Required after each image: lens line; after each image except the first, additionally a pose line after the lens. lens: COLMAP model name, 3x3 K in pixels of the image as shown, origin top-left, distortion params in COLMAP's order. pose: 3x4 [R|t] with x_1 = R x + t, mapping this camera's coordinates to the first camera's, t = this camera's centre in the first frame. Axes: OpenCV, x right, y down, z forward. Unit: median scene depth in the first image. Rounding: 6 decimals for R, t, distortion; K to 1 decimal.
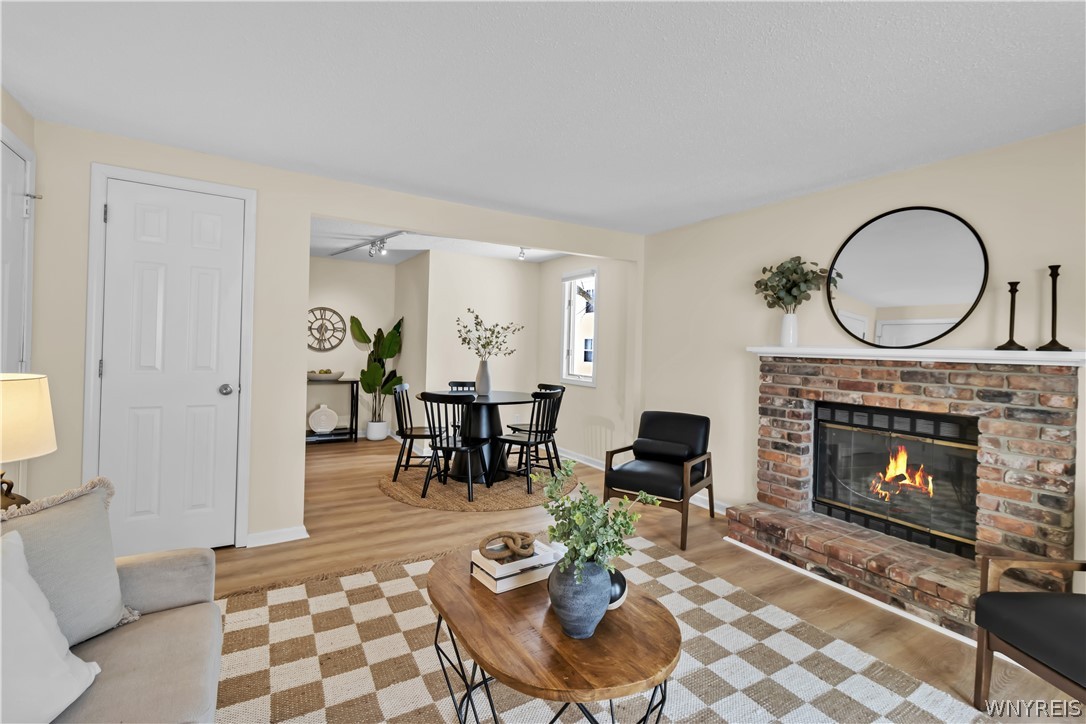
lens RADIAL K [[496.8, 0, 545.5], [0, 496.8, 342.8], [0, 0, 1]] dist [-0.000211, -0.000293]
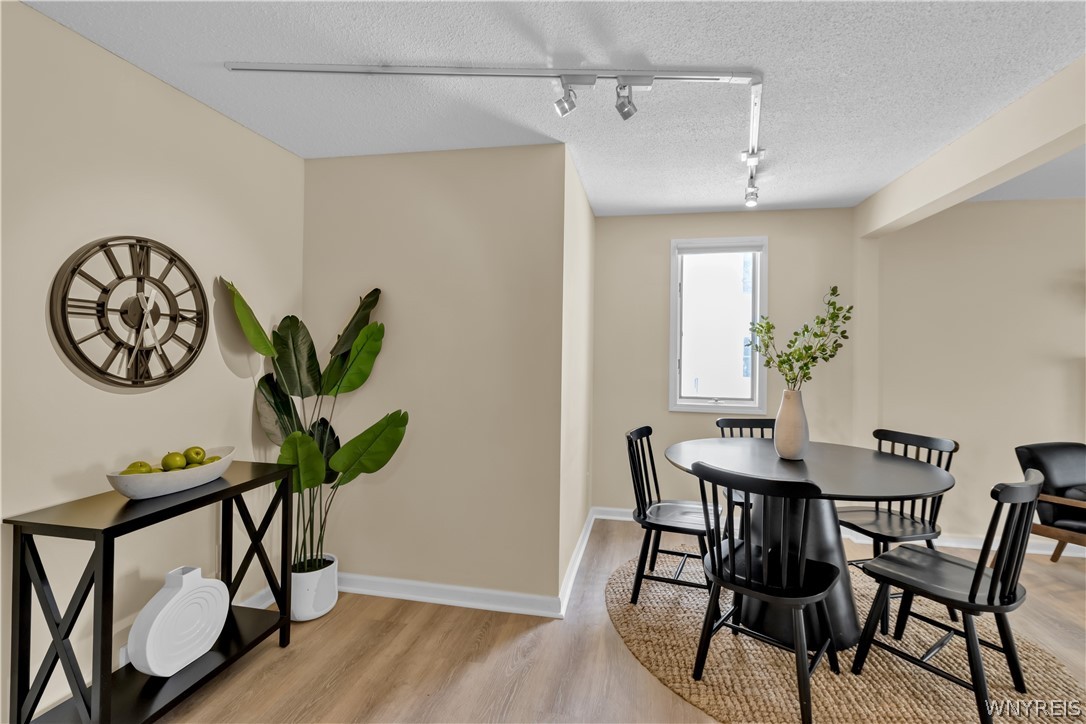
lens RADIAL K [[496.8, 0, 545.5], [0, 496.8, 342.8], [0, 0, 1]] dist [-0.000211, -0.000293]
pose [[0.661169, -0.010905, 0.750158, -0.508010], [0.004762, 0.999935, 0.010339, -0.011539], [-0.750222, -0.003264, 0.661178, 0.625216]]
